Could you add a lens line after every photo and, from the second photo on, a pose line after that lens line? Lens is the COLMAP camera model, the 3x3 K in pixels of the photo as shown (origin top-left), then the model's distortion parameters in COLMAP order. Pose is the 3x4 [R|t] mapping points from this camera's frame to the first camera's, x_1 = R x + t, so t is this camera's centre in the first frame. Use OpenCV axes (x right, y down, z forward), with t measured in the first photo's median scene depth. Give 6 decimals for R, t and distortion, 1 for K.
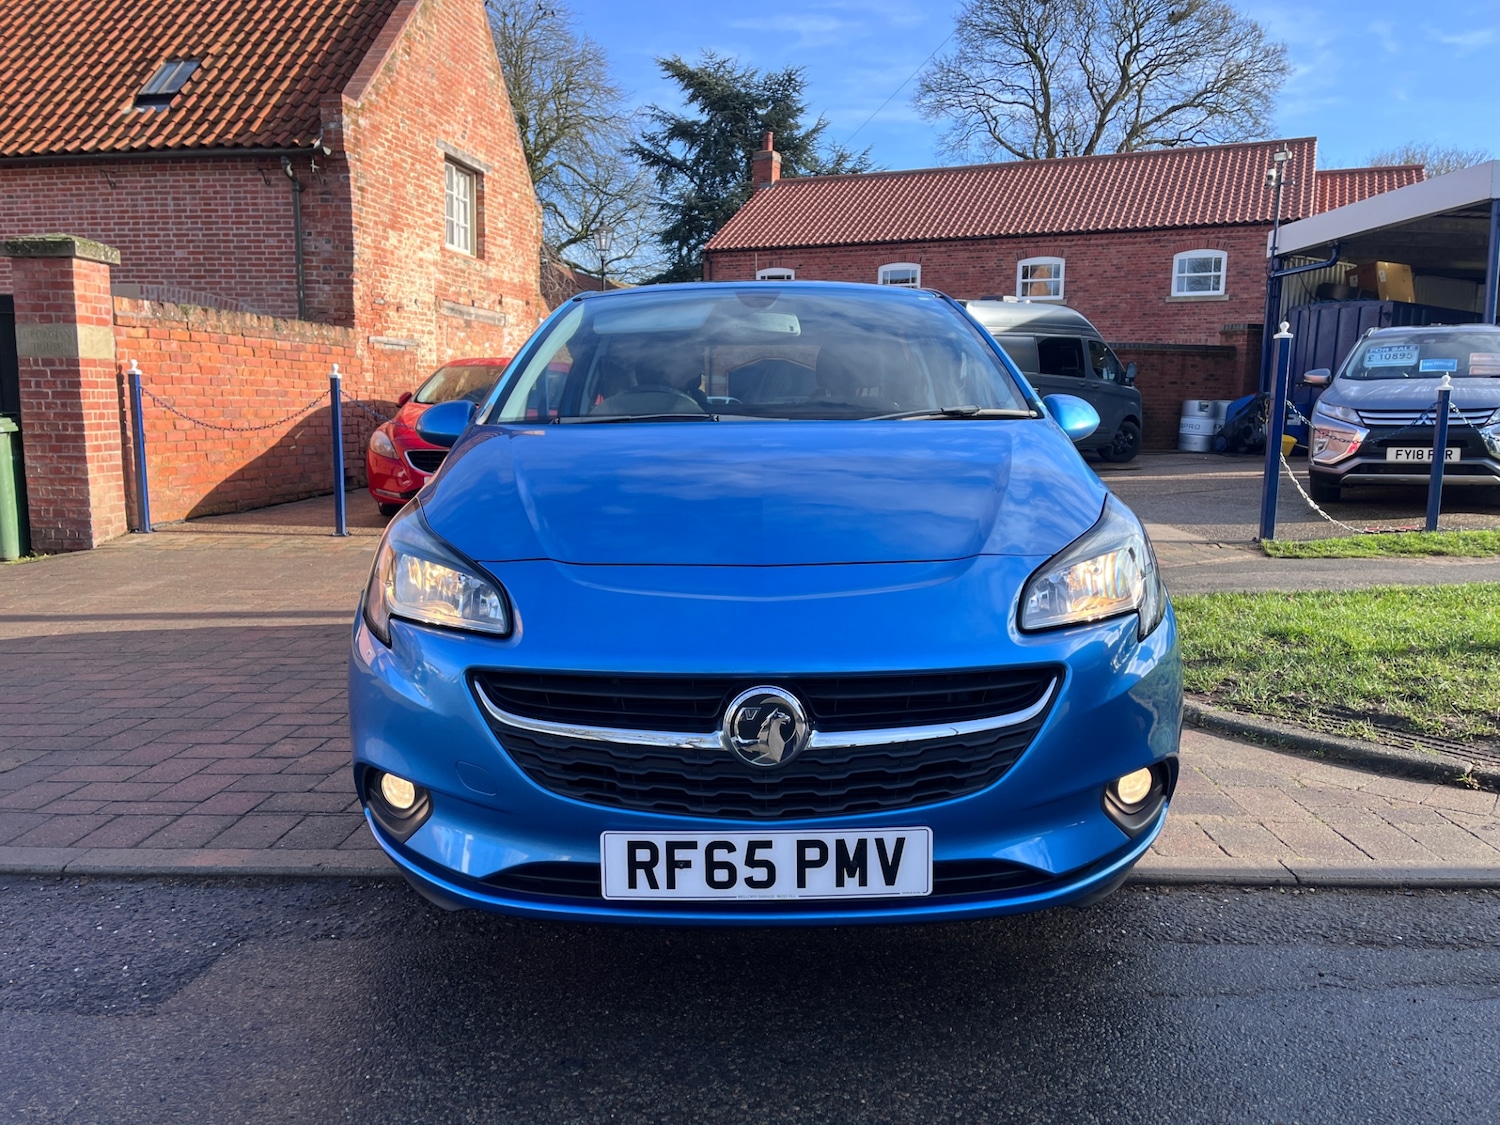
lens RADIAL K [[1124.0, 0, 752.9], [0, 1124.0, 560.3], [0, 0, 1]] dist [0.075208, -0.095552]
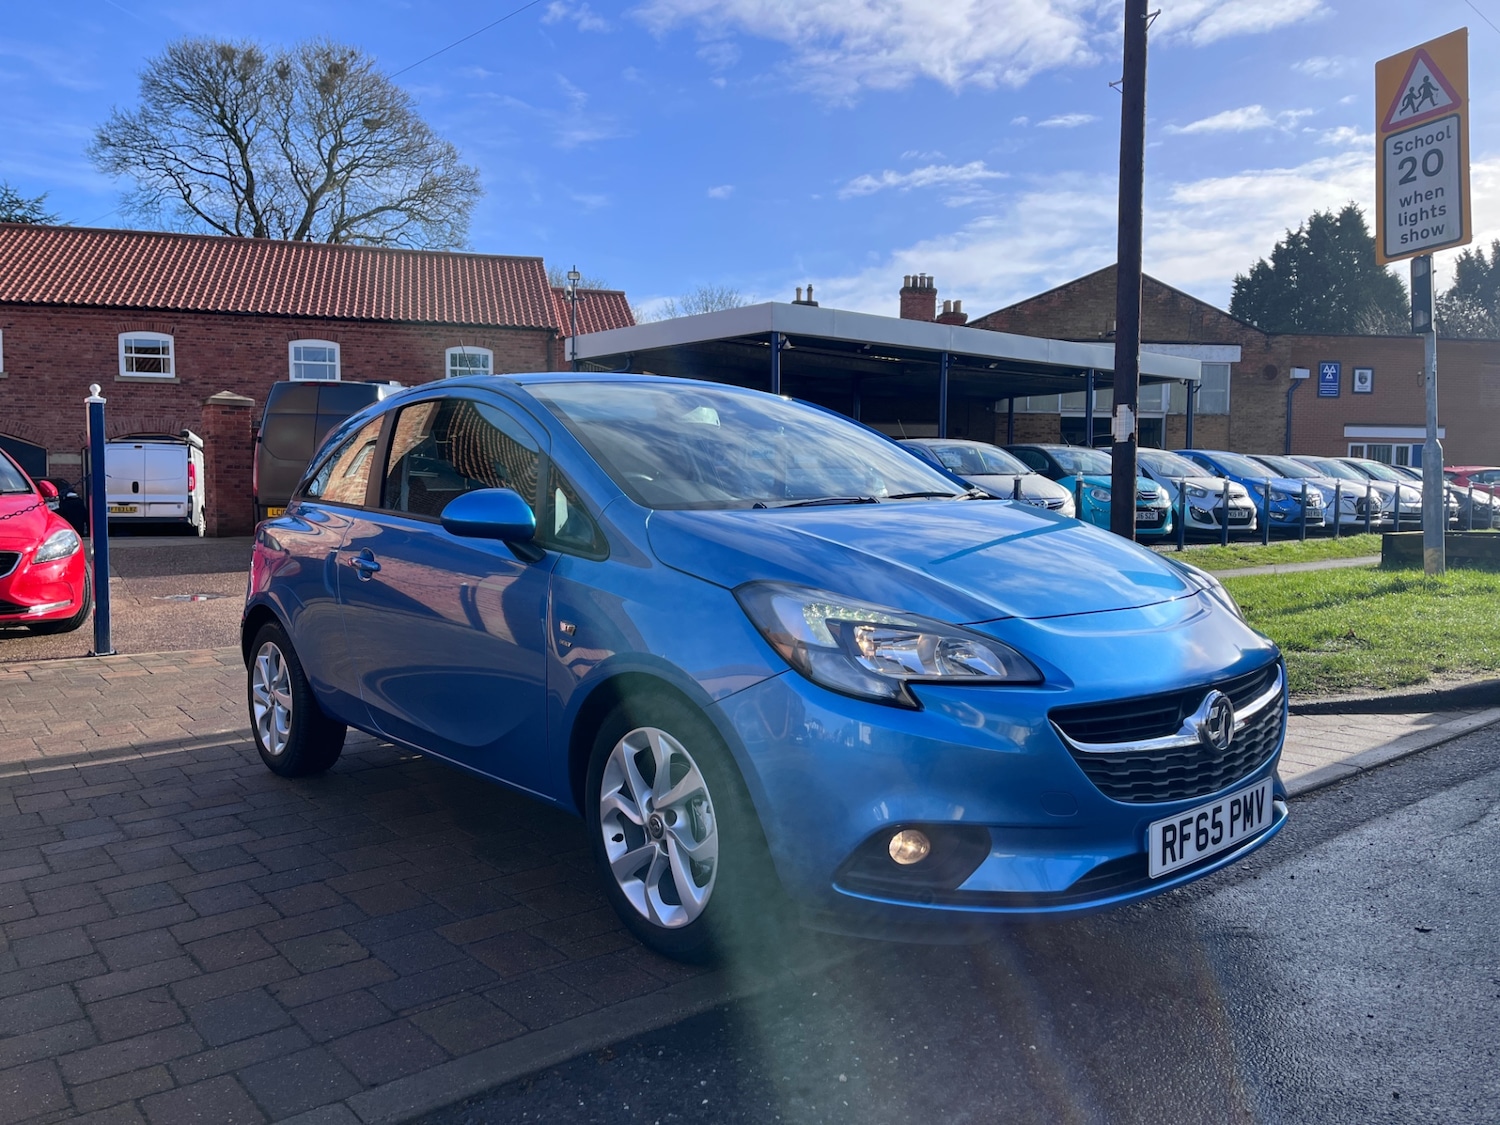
lens RADIAL K [[1117.1, 0, 750.0], [0, 1117.1, 562.5], [0, 0, 1]] dist [0.109286, -0.146858]
pose [[0.750575, -0.052374, 0.658706, -0.249404], [0.099775, 0.994407, -0.034625, -0.008113], [-0.653209, 0.091711, 0.751603, 0.068454]]
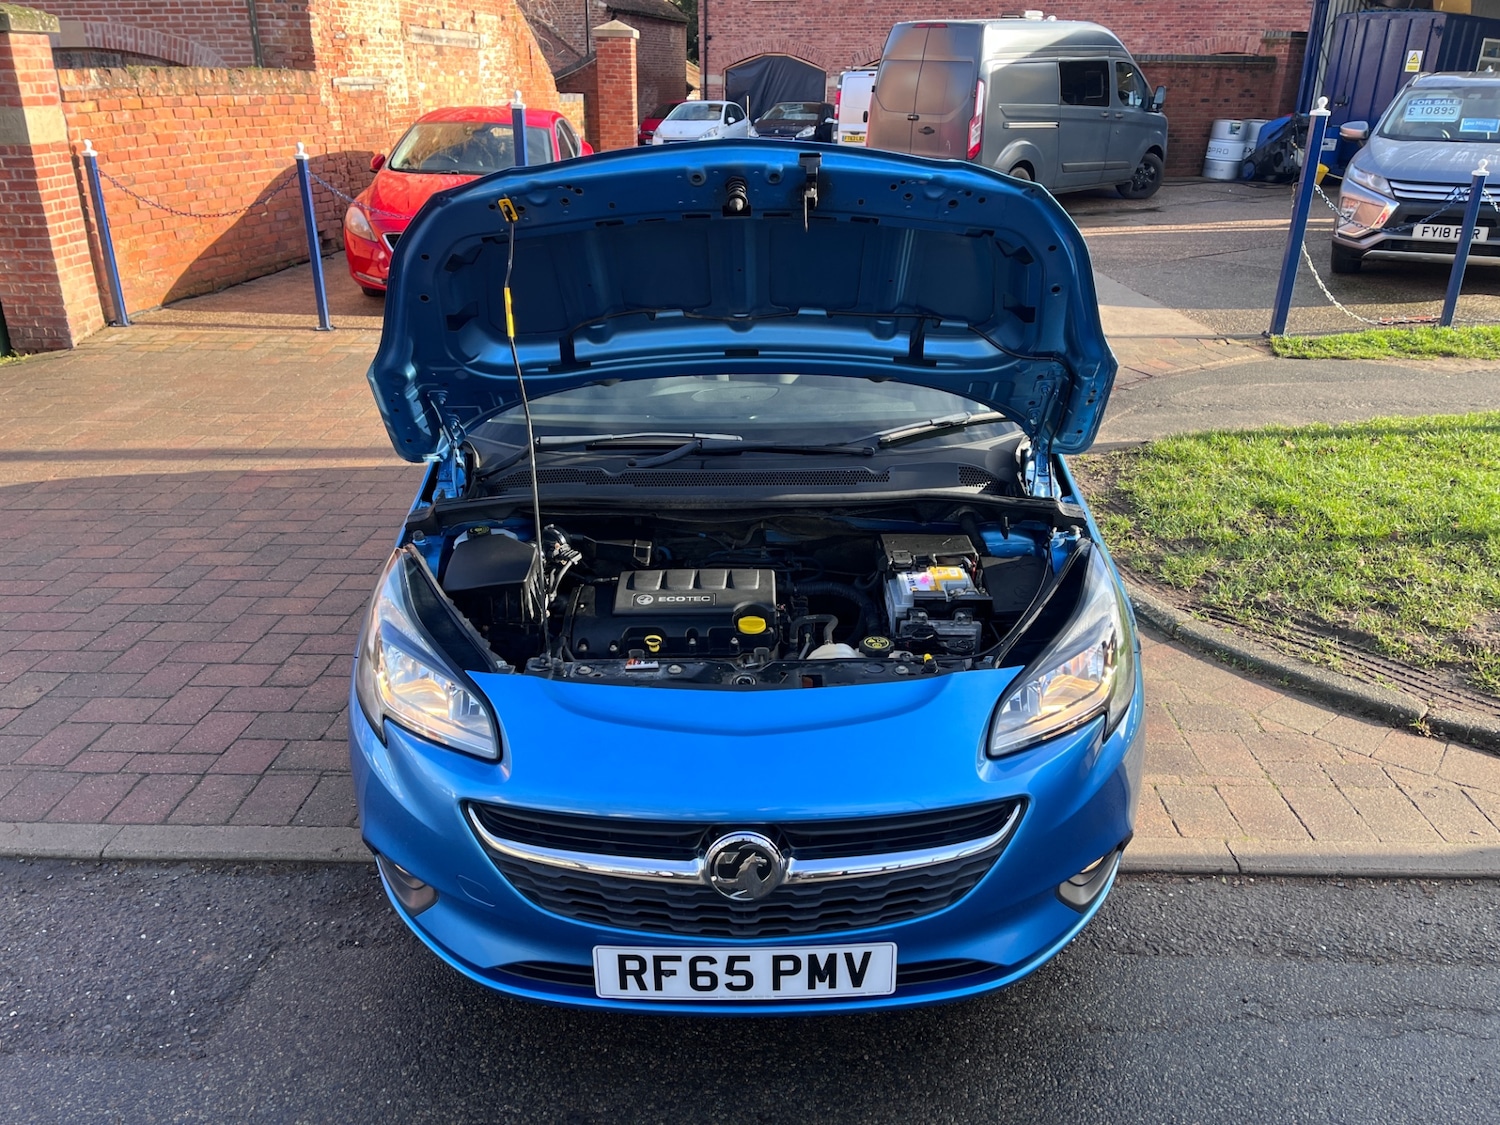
lens RADIAL K [[1116.4, 0, 755.9], [0, 1116.4, 565.7], [0, 0, 1]] dist [0.110918, -0.153830]
pose [[0.999999, -0.000117, 0.001587, 0.004222], [-0.000301, 0.965373, 0.260874, -0.080584], [-0.001562, -0.260874, 0.965372, 0.008428]]
